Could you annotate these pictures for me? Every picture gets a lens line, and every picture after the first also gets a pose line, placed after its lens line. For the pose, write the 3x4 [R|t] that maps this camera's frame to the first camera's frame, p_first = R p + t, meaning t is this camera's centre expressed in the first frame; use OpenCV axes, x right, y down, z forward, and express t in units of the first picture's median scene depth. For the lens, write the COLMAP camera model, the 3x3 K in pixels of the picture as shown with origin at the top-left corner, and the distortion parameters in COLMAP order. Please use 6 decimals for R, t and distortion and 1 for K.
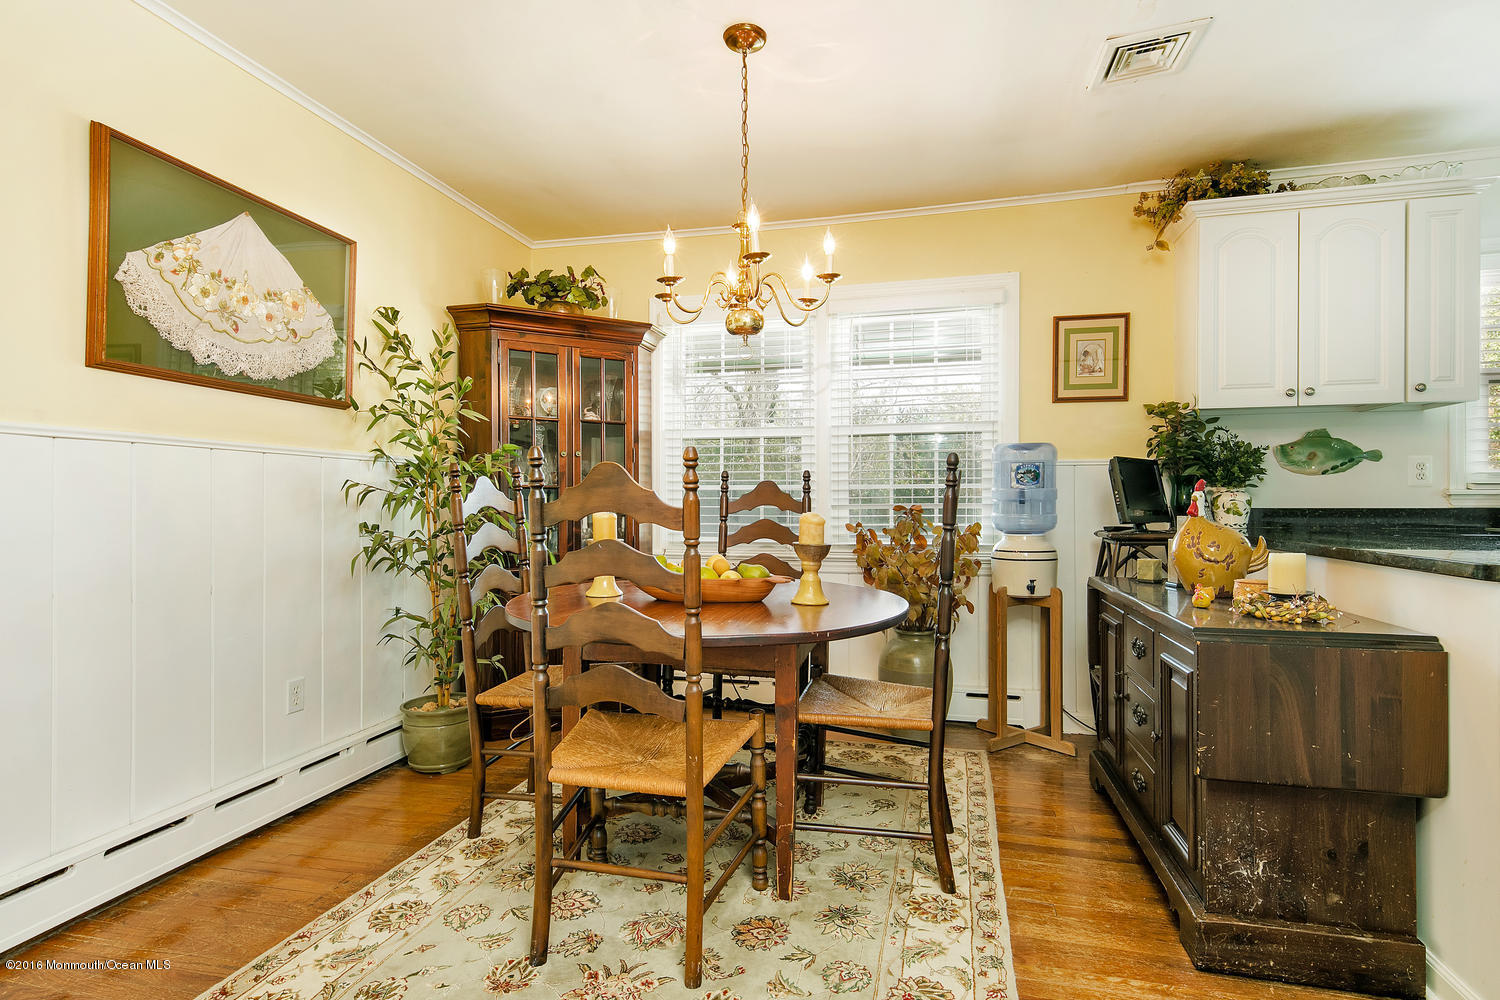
lens RADIAL K [[758.6, 0, 750.0], [0, 758.6, 500.0], [0, 0, 1]] dist [0.000780, 0.000347]
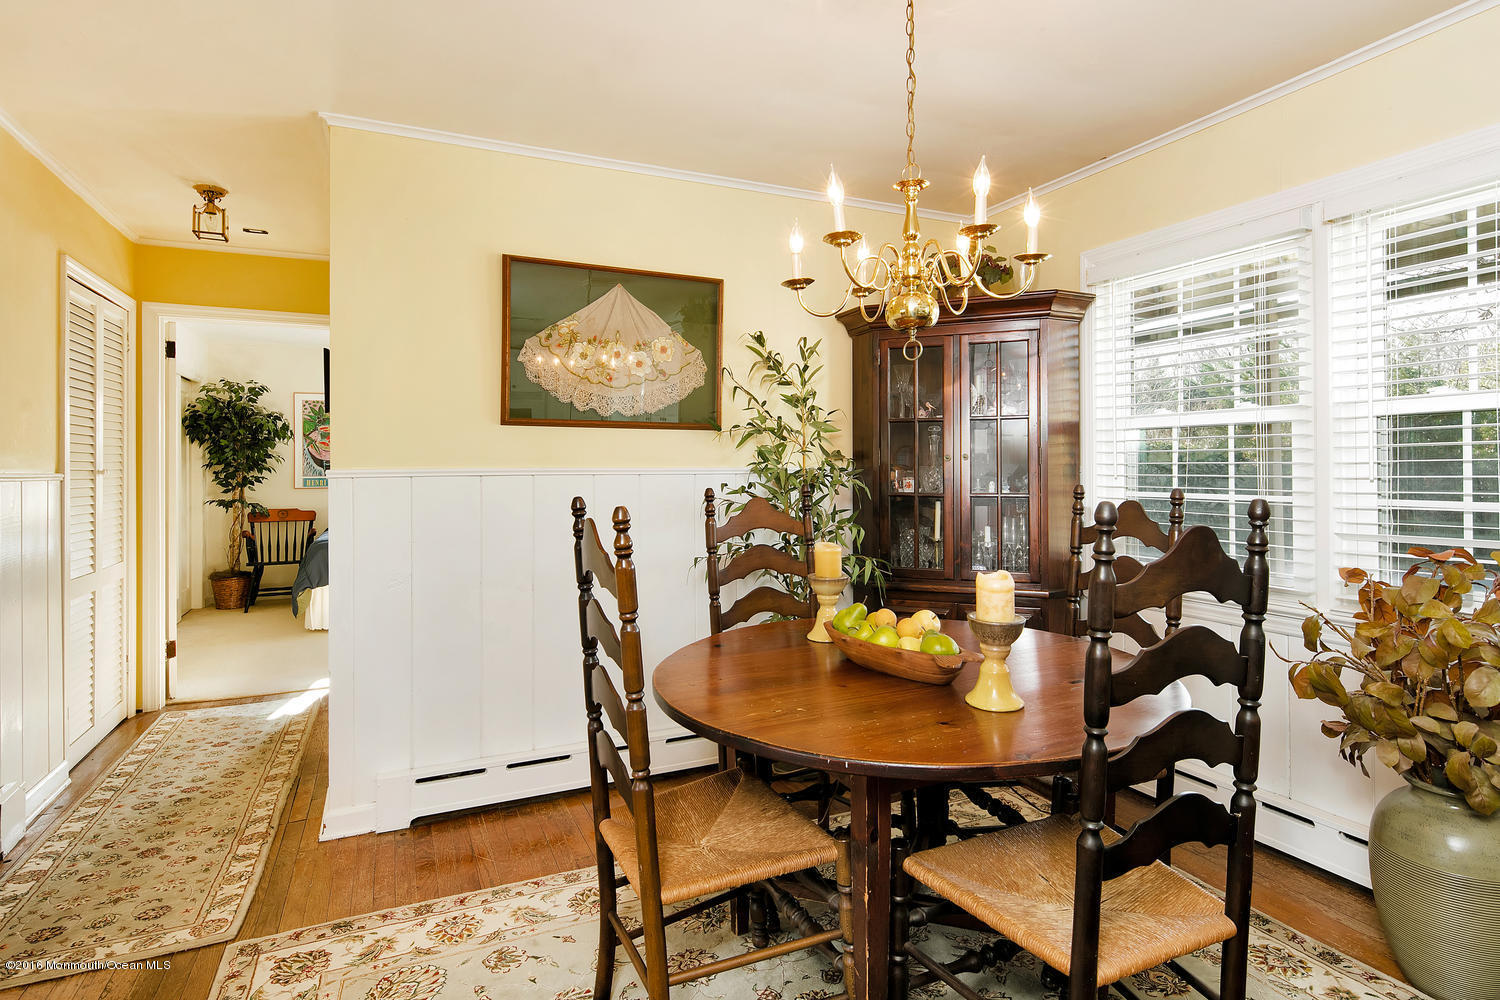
lens RADIAL K [[777.8, 0, 748.7], [0, 777.8, 465.8], [0, 0, 1]] dist [-0.001422, -0.000464]
pose [[0.620527, -0.004709, -0.784171, 0.477885], [0.006048, 0.999981, -0.001219, -0.077532], [0.784162, -0.003986, 0.620543, 0.376720]]
